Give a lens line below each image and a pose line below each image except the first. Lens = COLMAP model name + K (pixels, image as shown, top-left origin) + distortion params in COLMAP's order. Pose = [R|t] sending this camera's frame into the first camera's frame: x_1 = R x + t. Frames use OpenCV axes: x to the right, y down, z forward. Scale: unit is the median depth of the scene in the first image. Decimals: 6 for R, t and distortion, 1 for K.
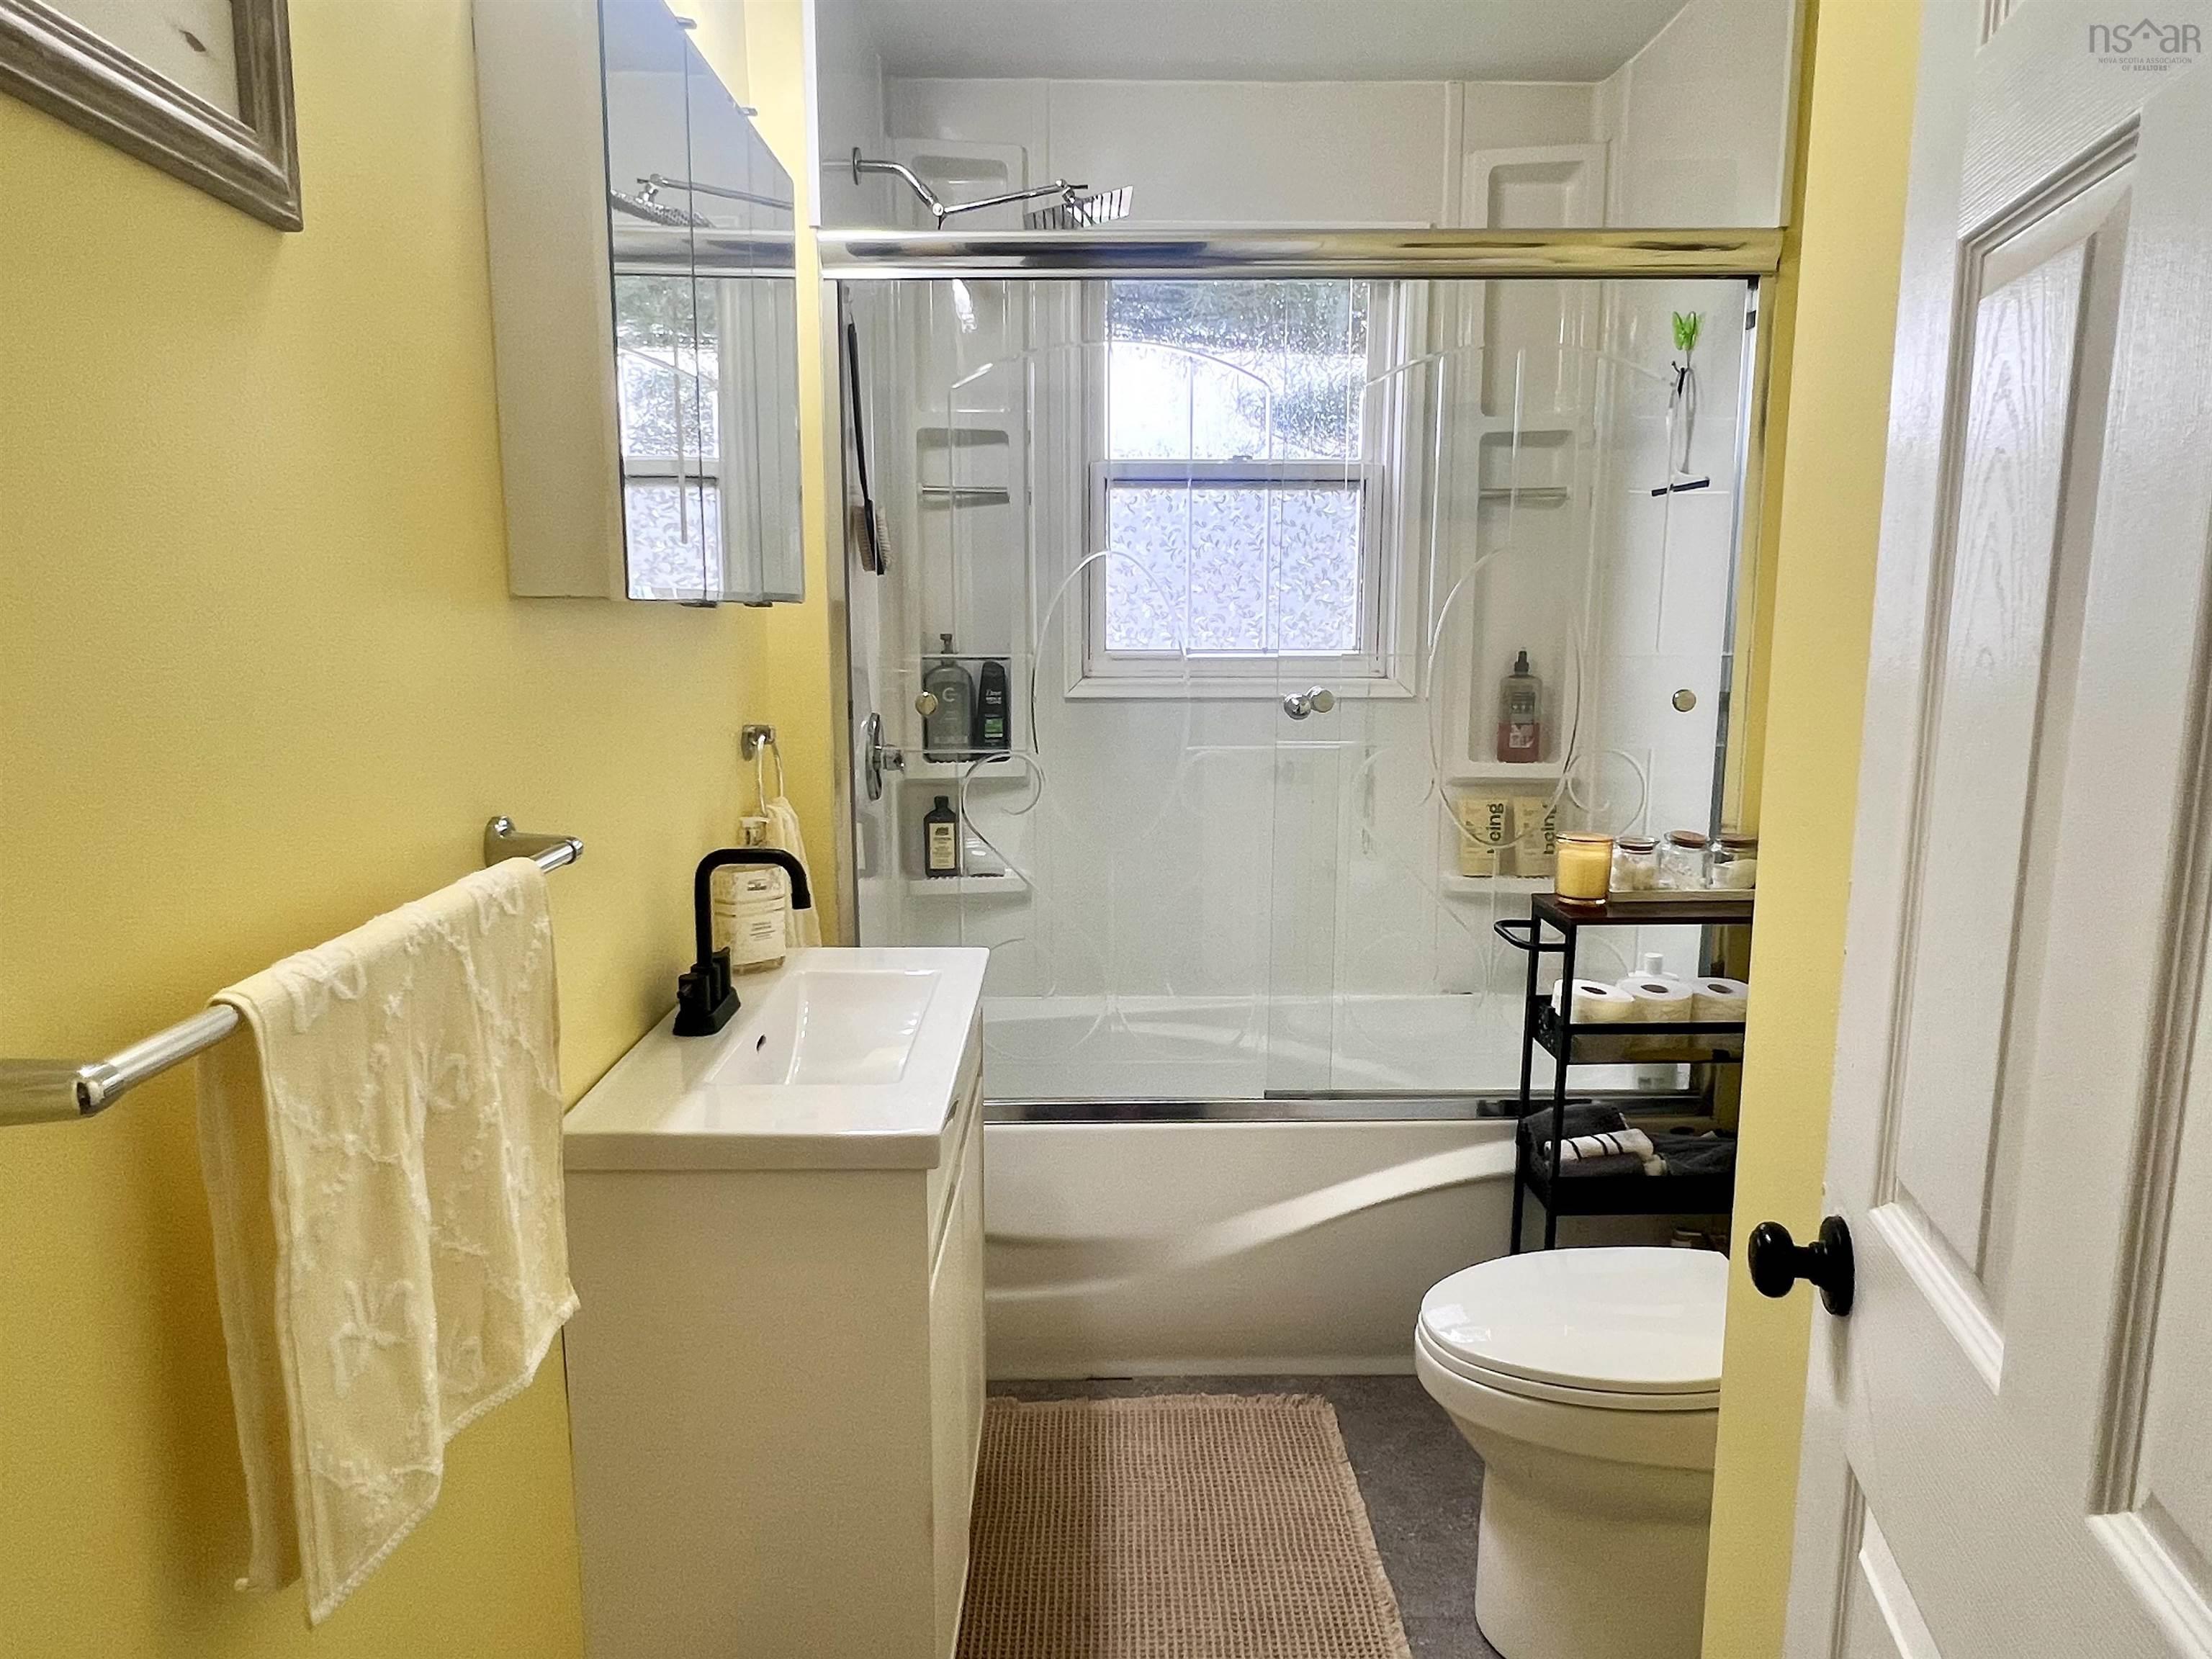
lens RADIAL K [[1400.9, 0, 1106.0], [0, 1400.9, 829.5], [0, 0, 1]] dist [0.002696, 0.001221]
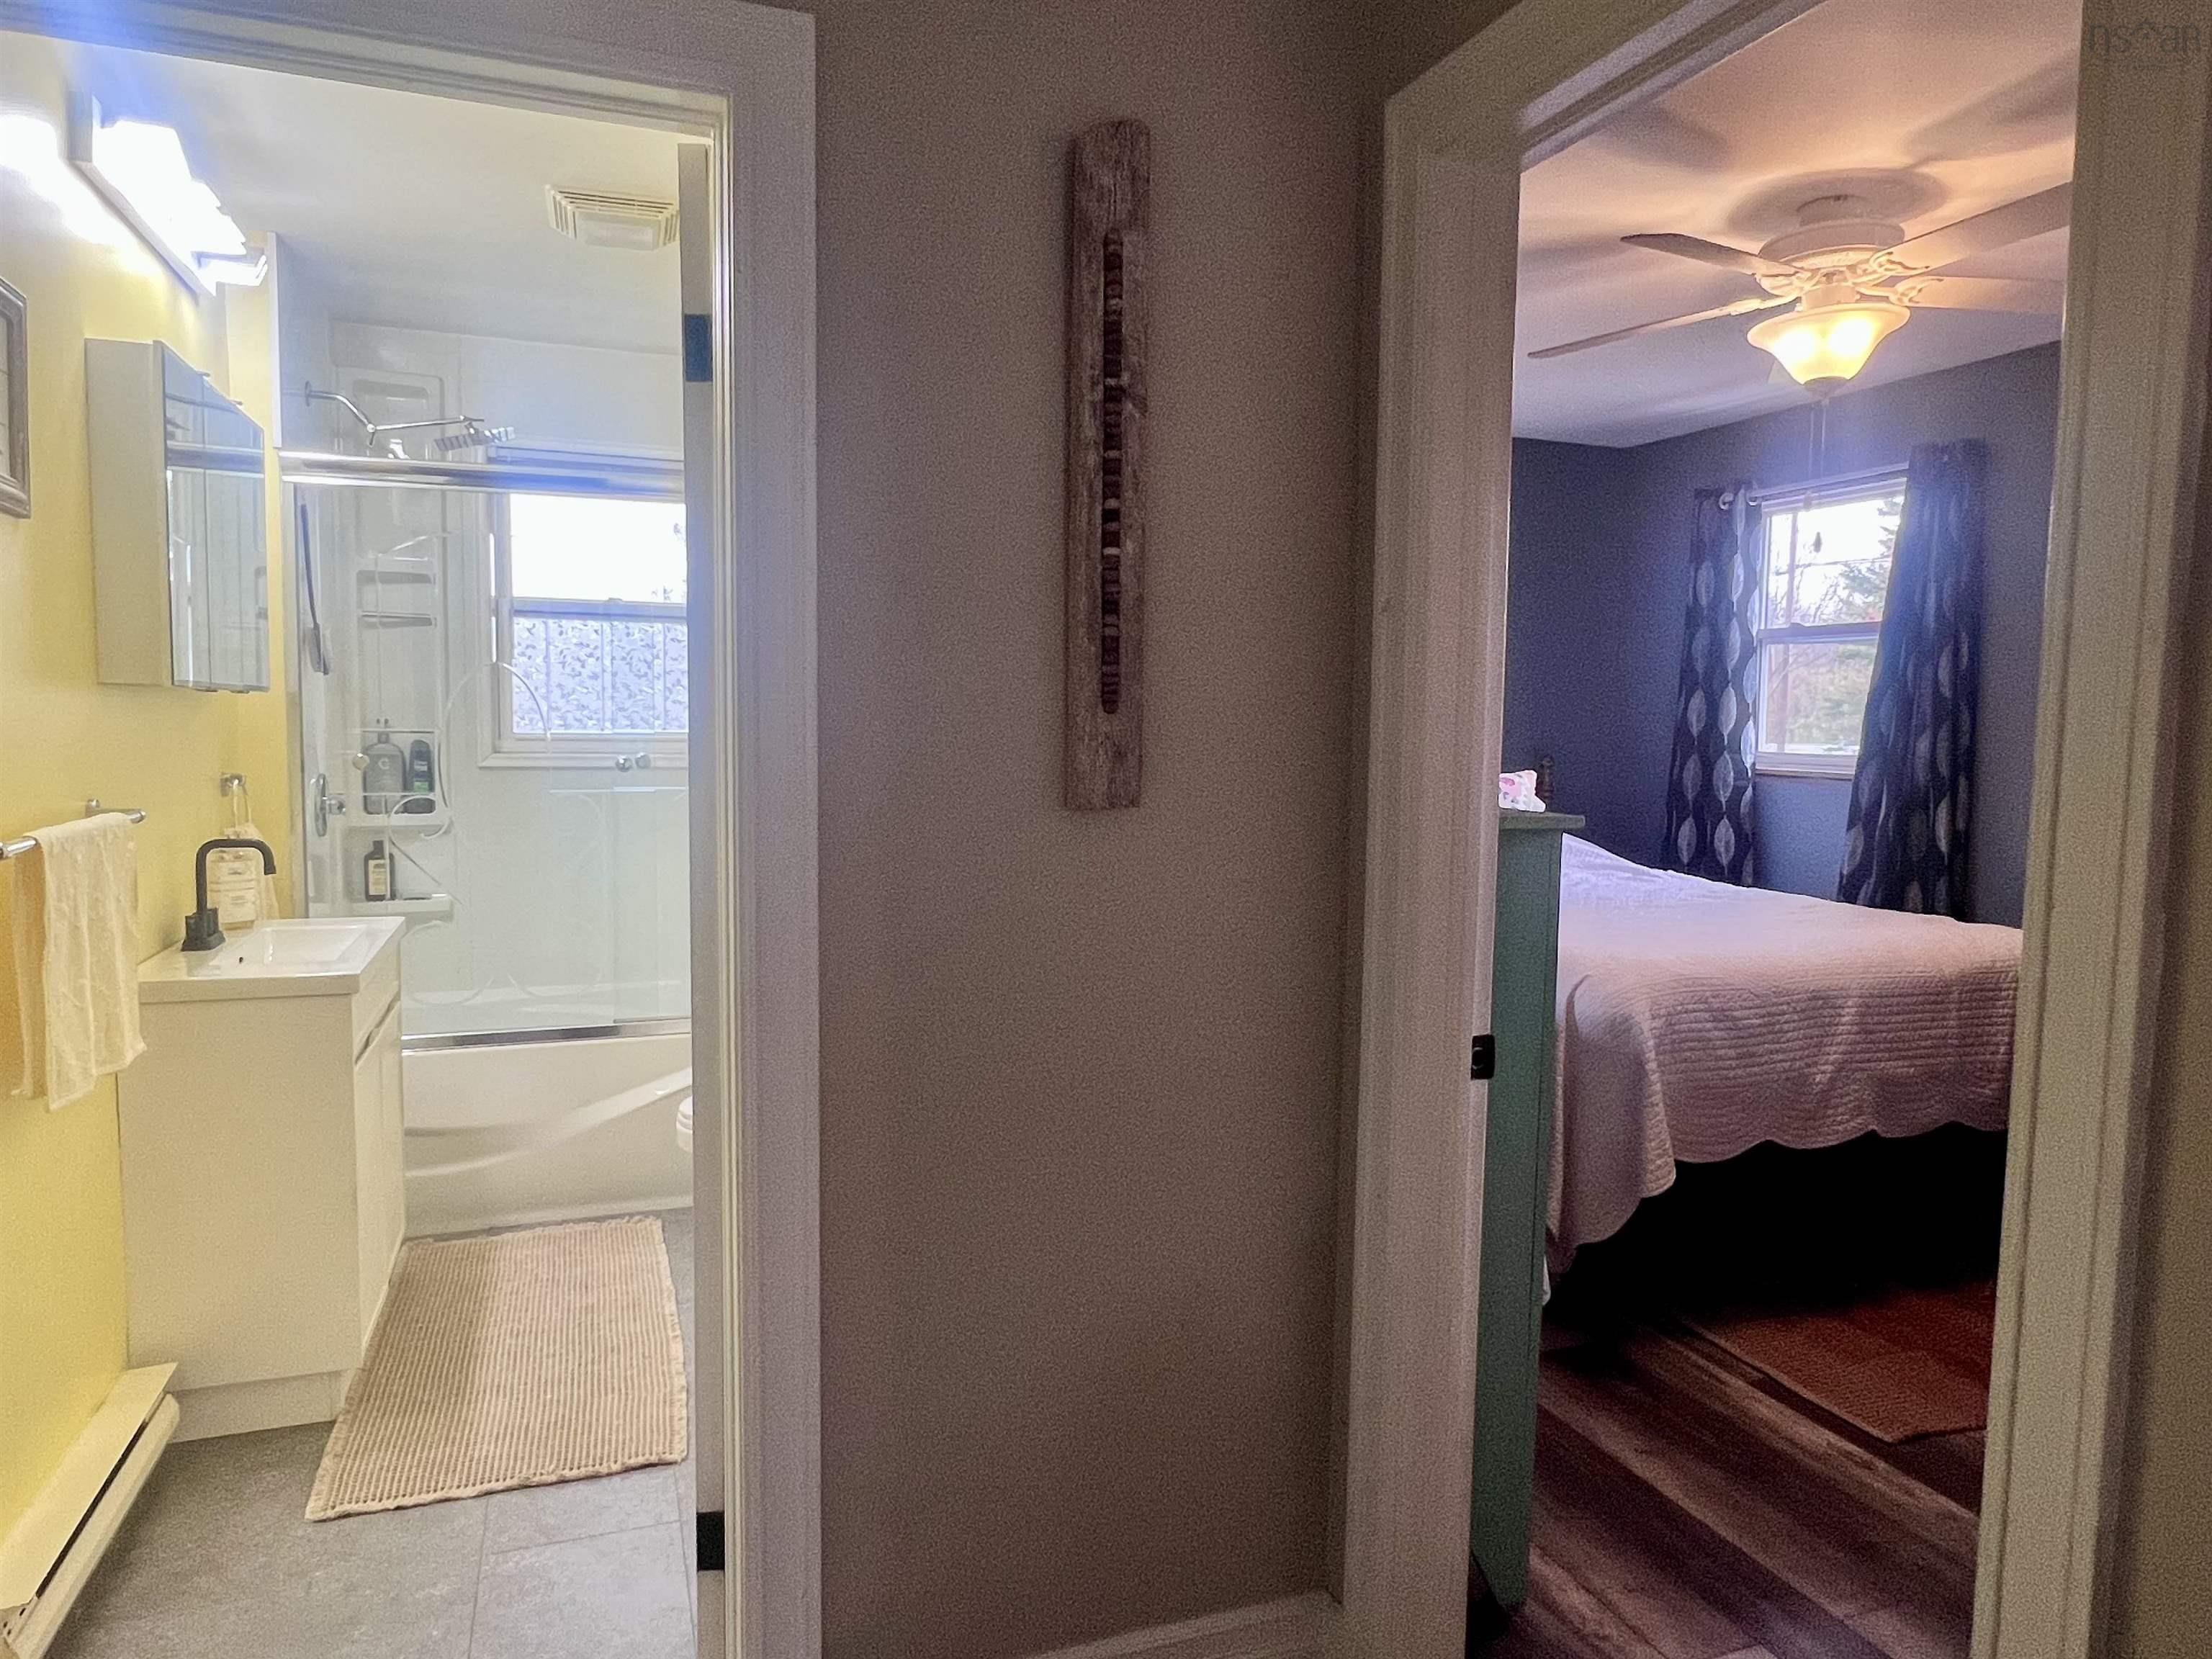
lens RADIAL K [[1403.6, 0, 1109.1], [0, 1403.6, 835.8], [0, 0, 1]] dist [-0.003154, 0.002487]
pose [[0.940499, -0.012312, 0.339573, 0.104637], [0.036788, 0.997159, -0.065734, 0.107601], [-0.337799, 0.074315, 0.938280, -0.613795]]
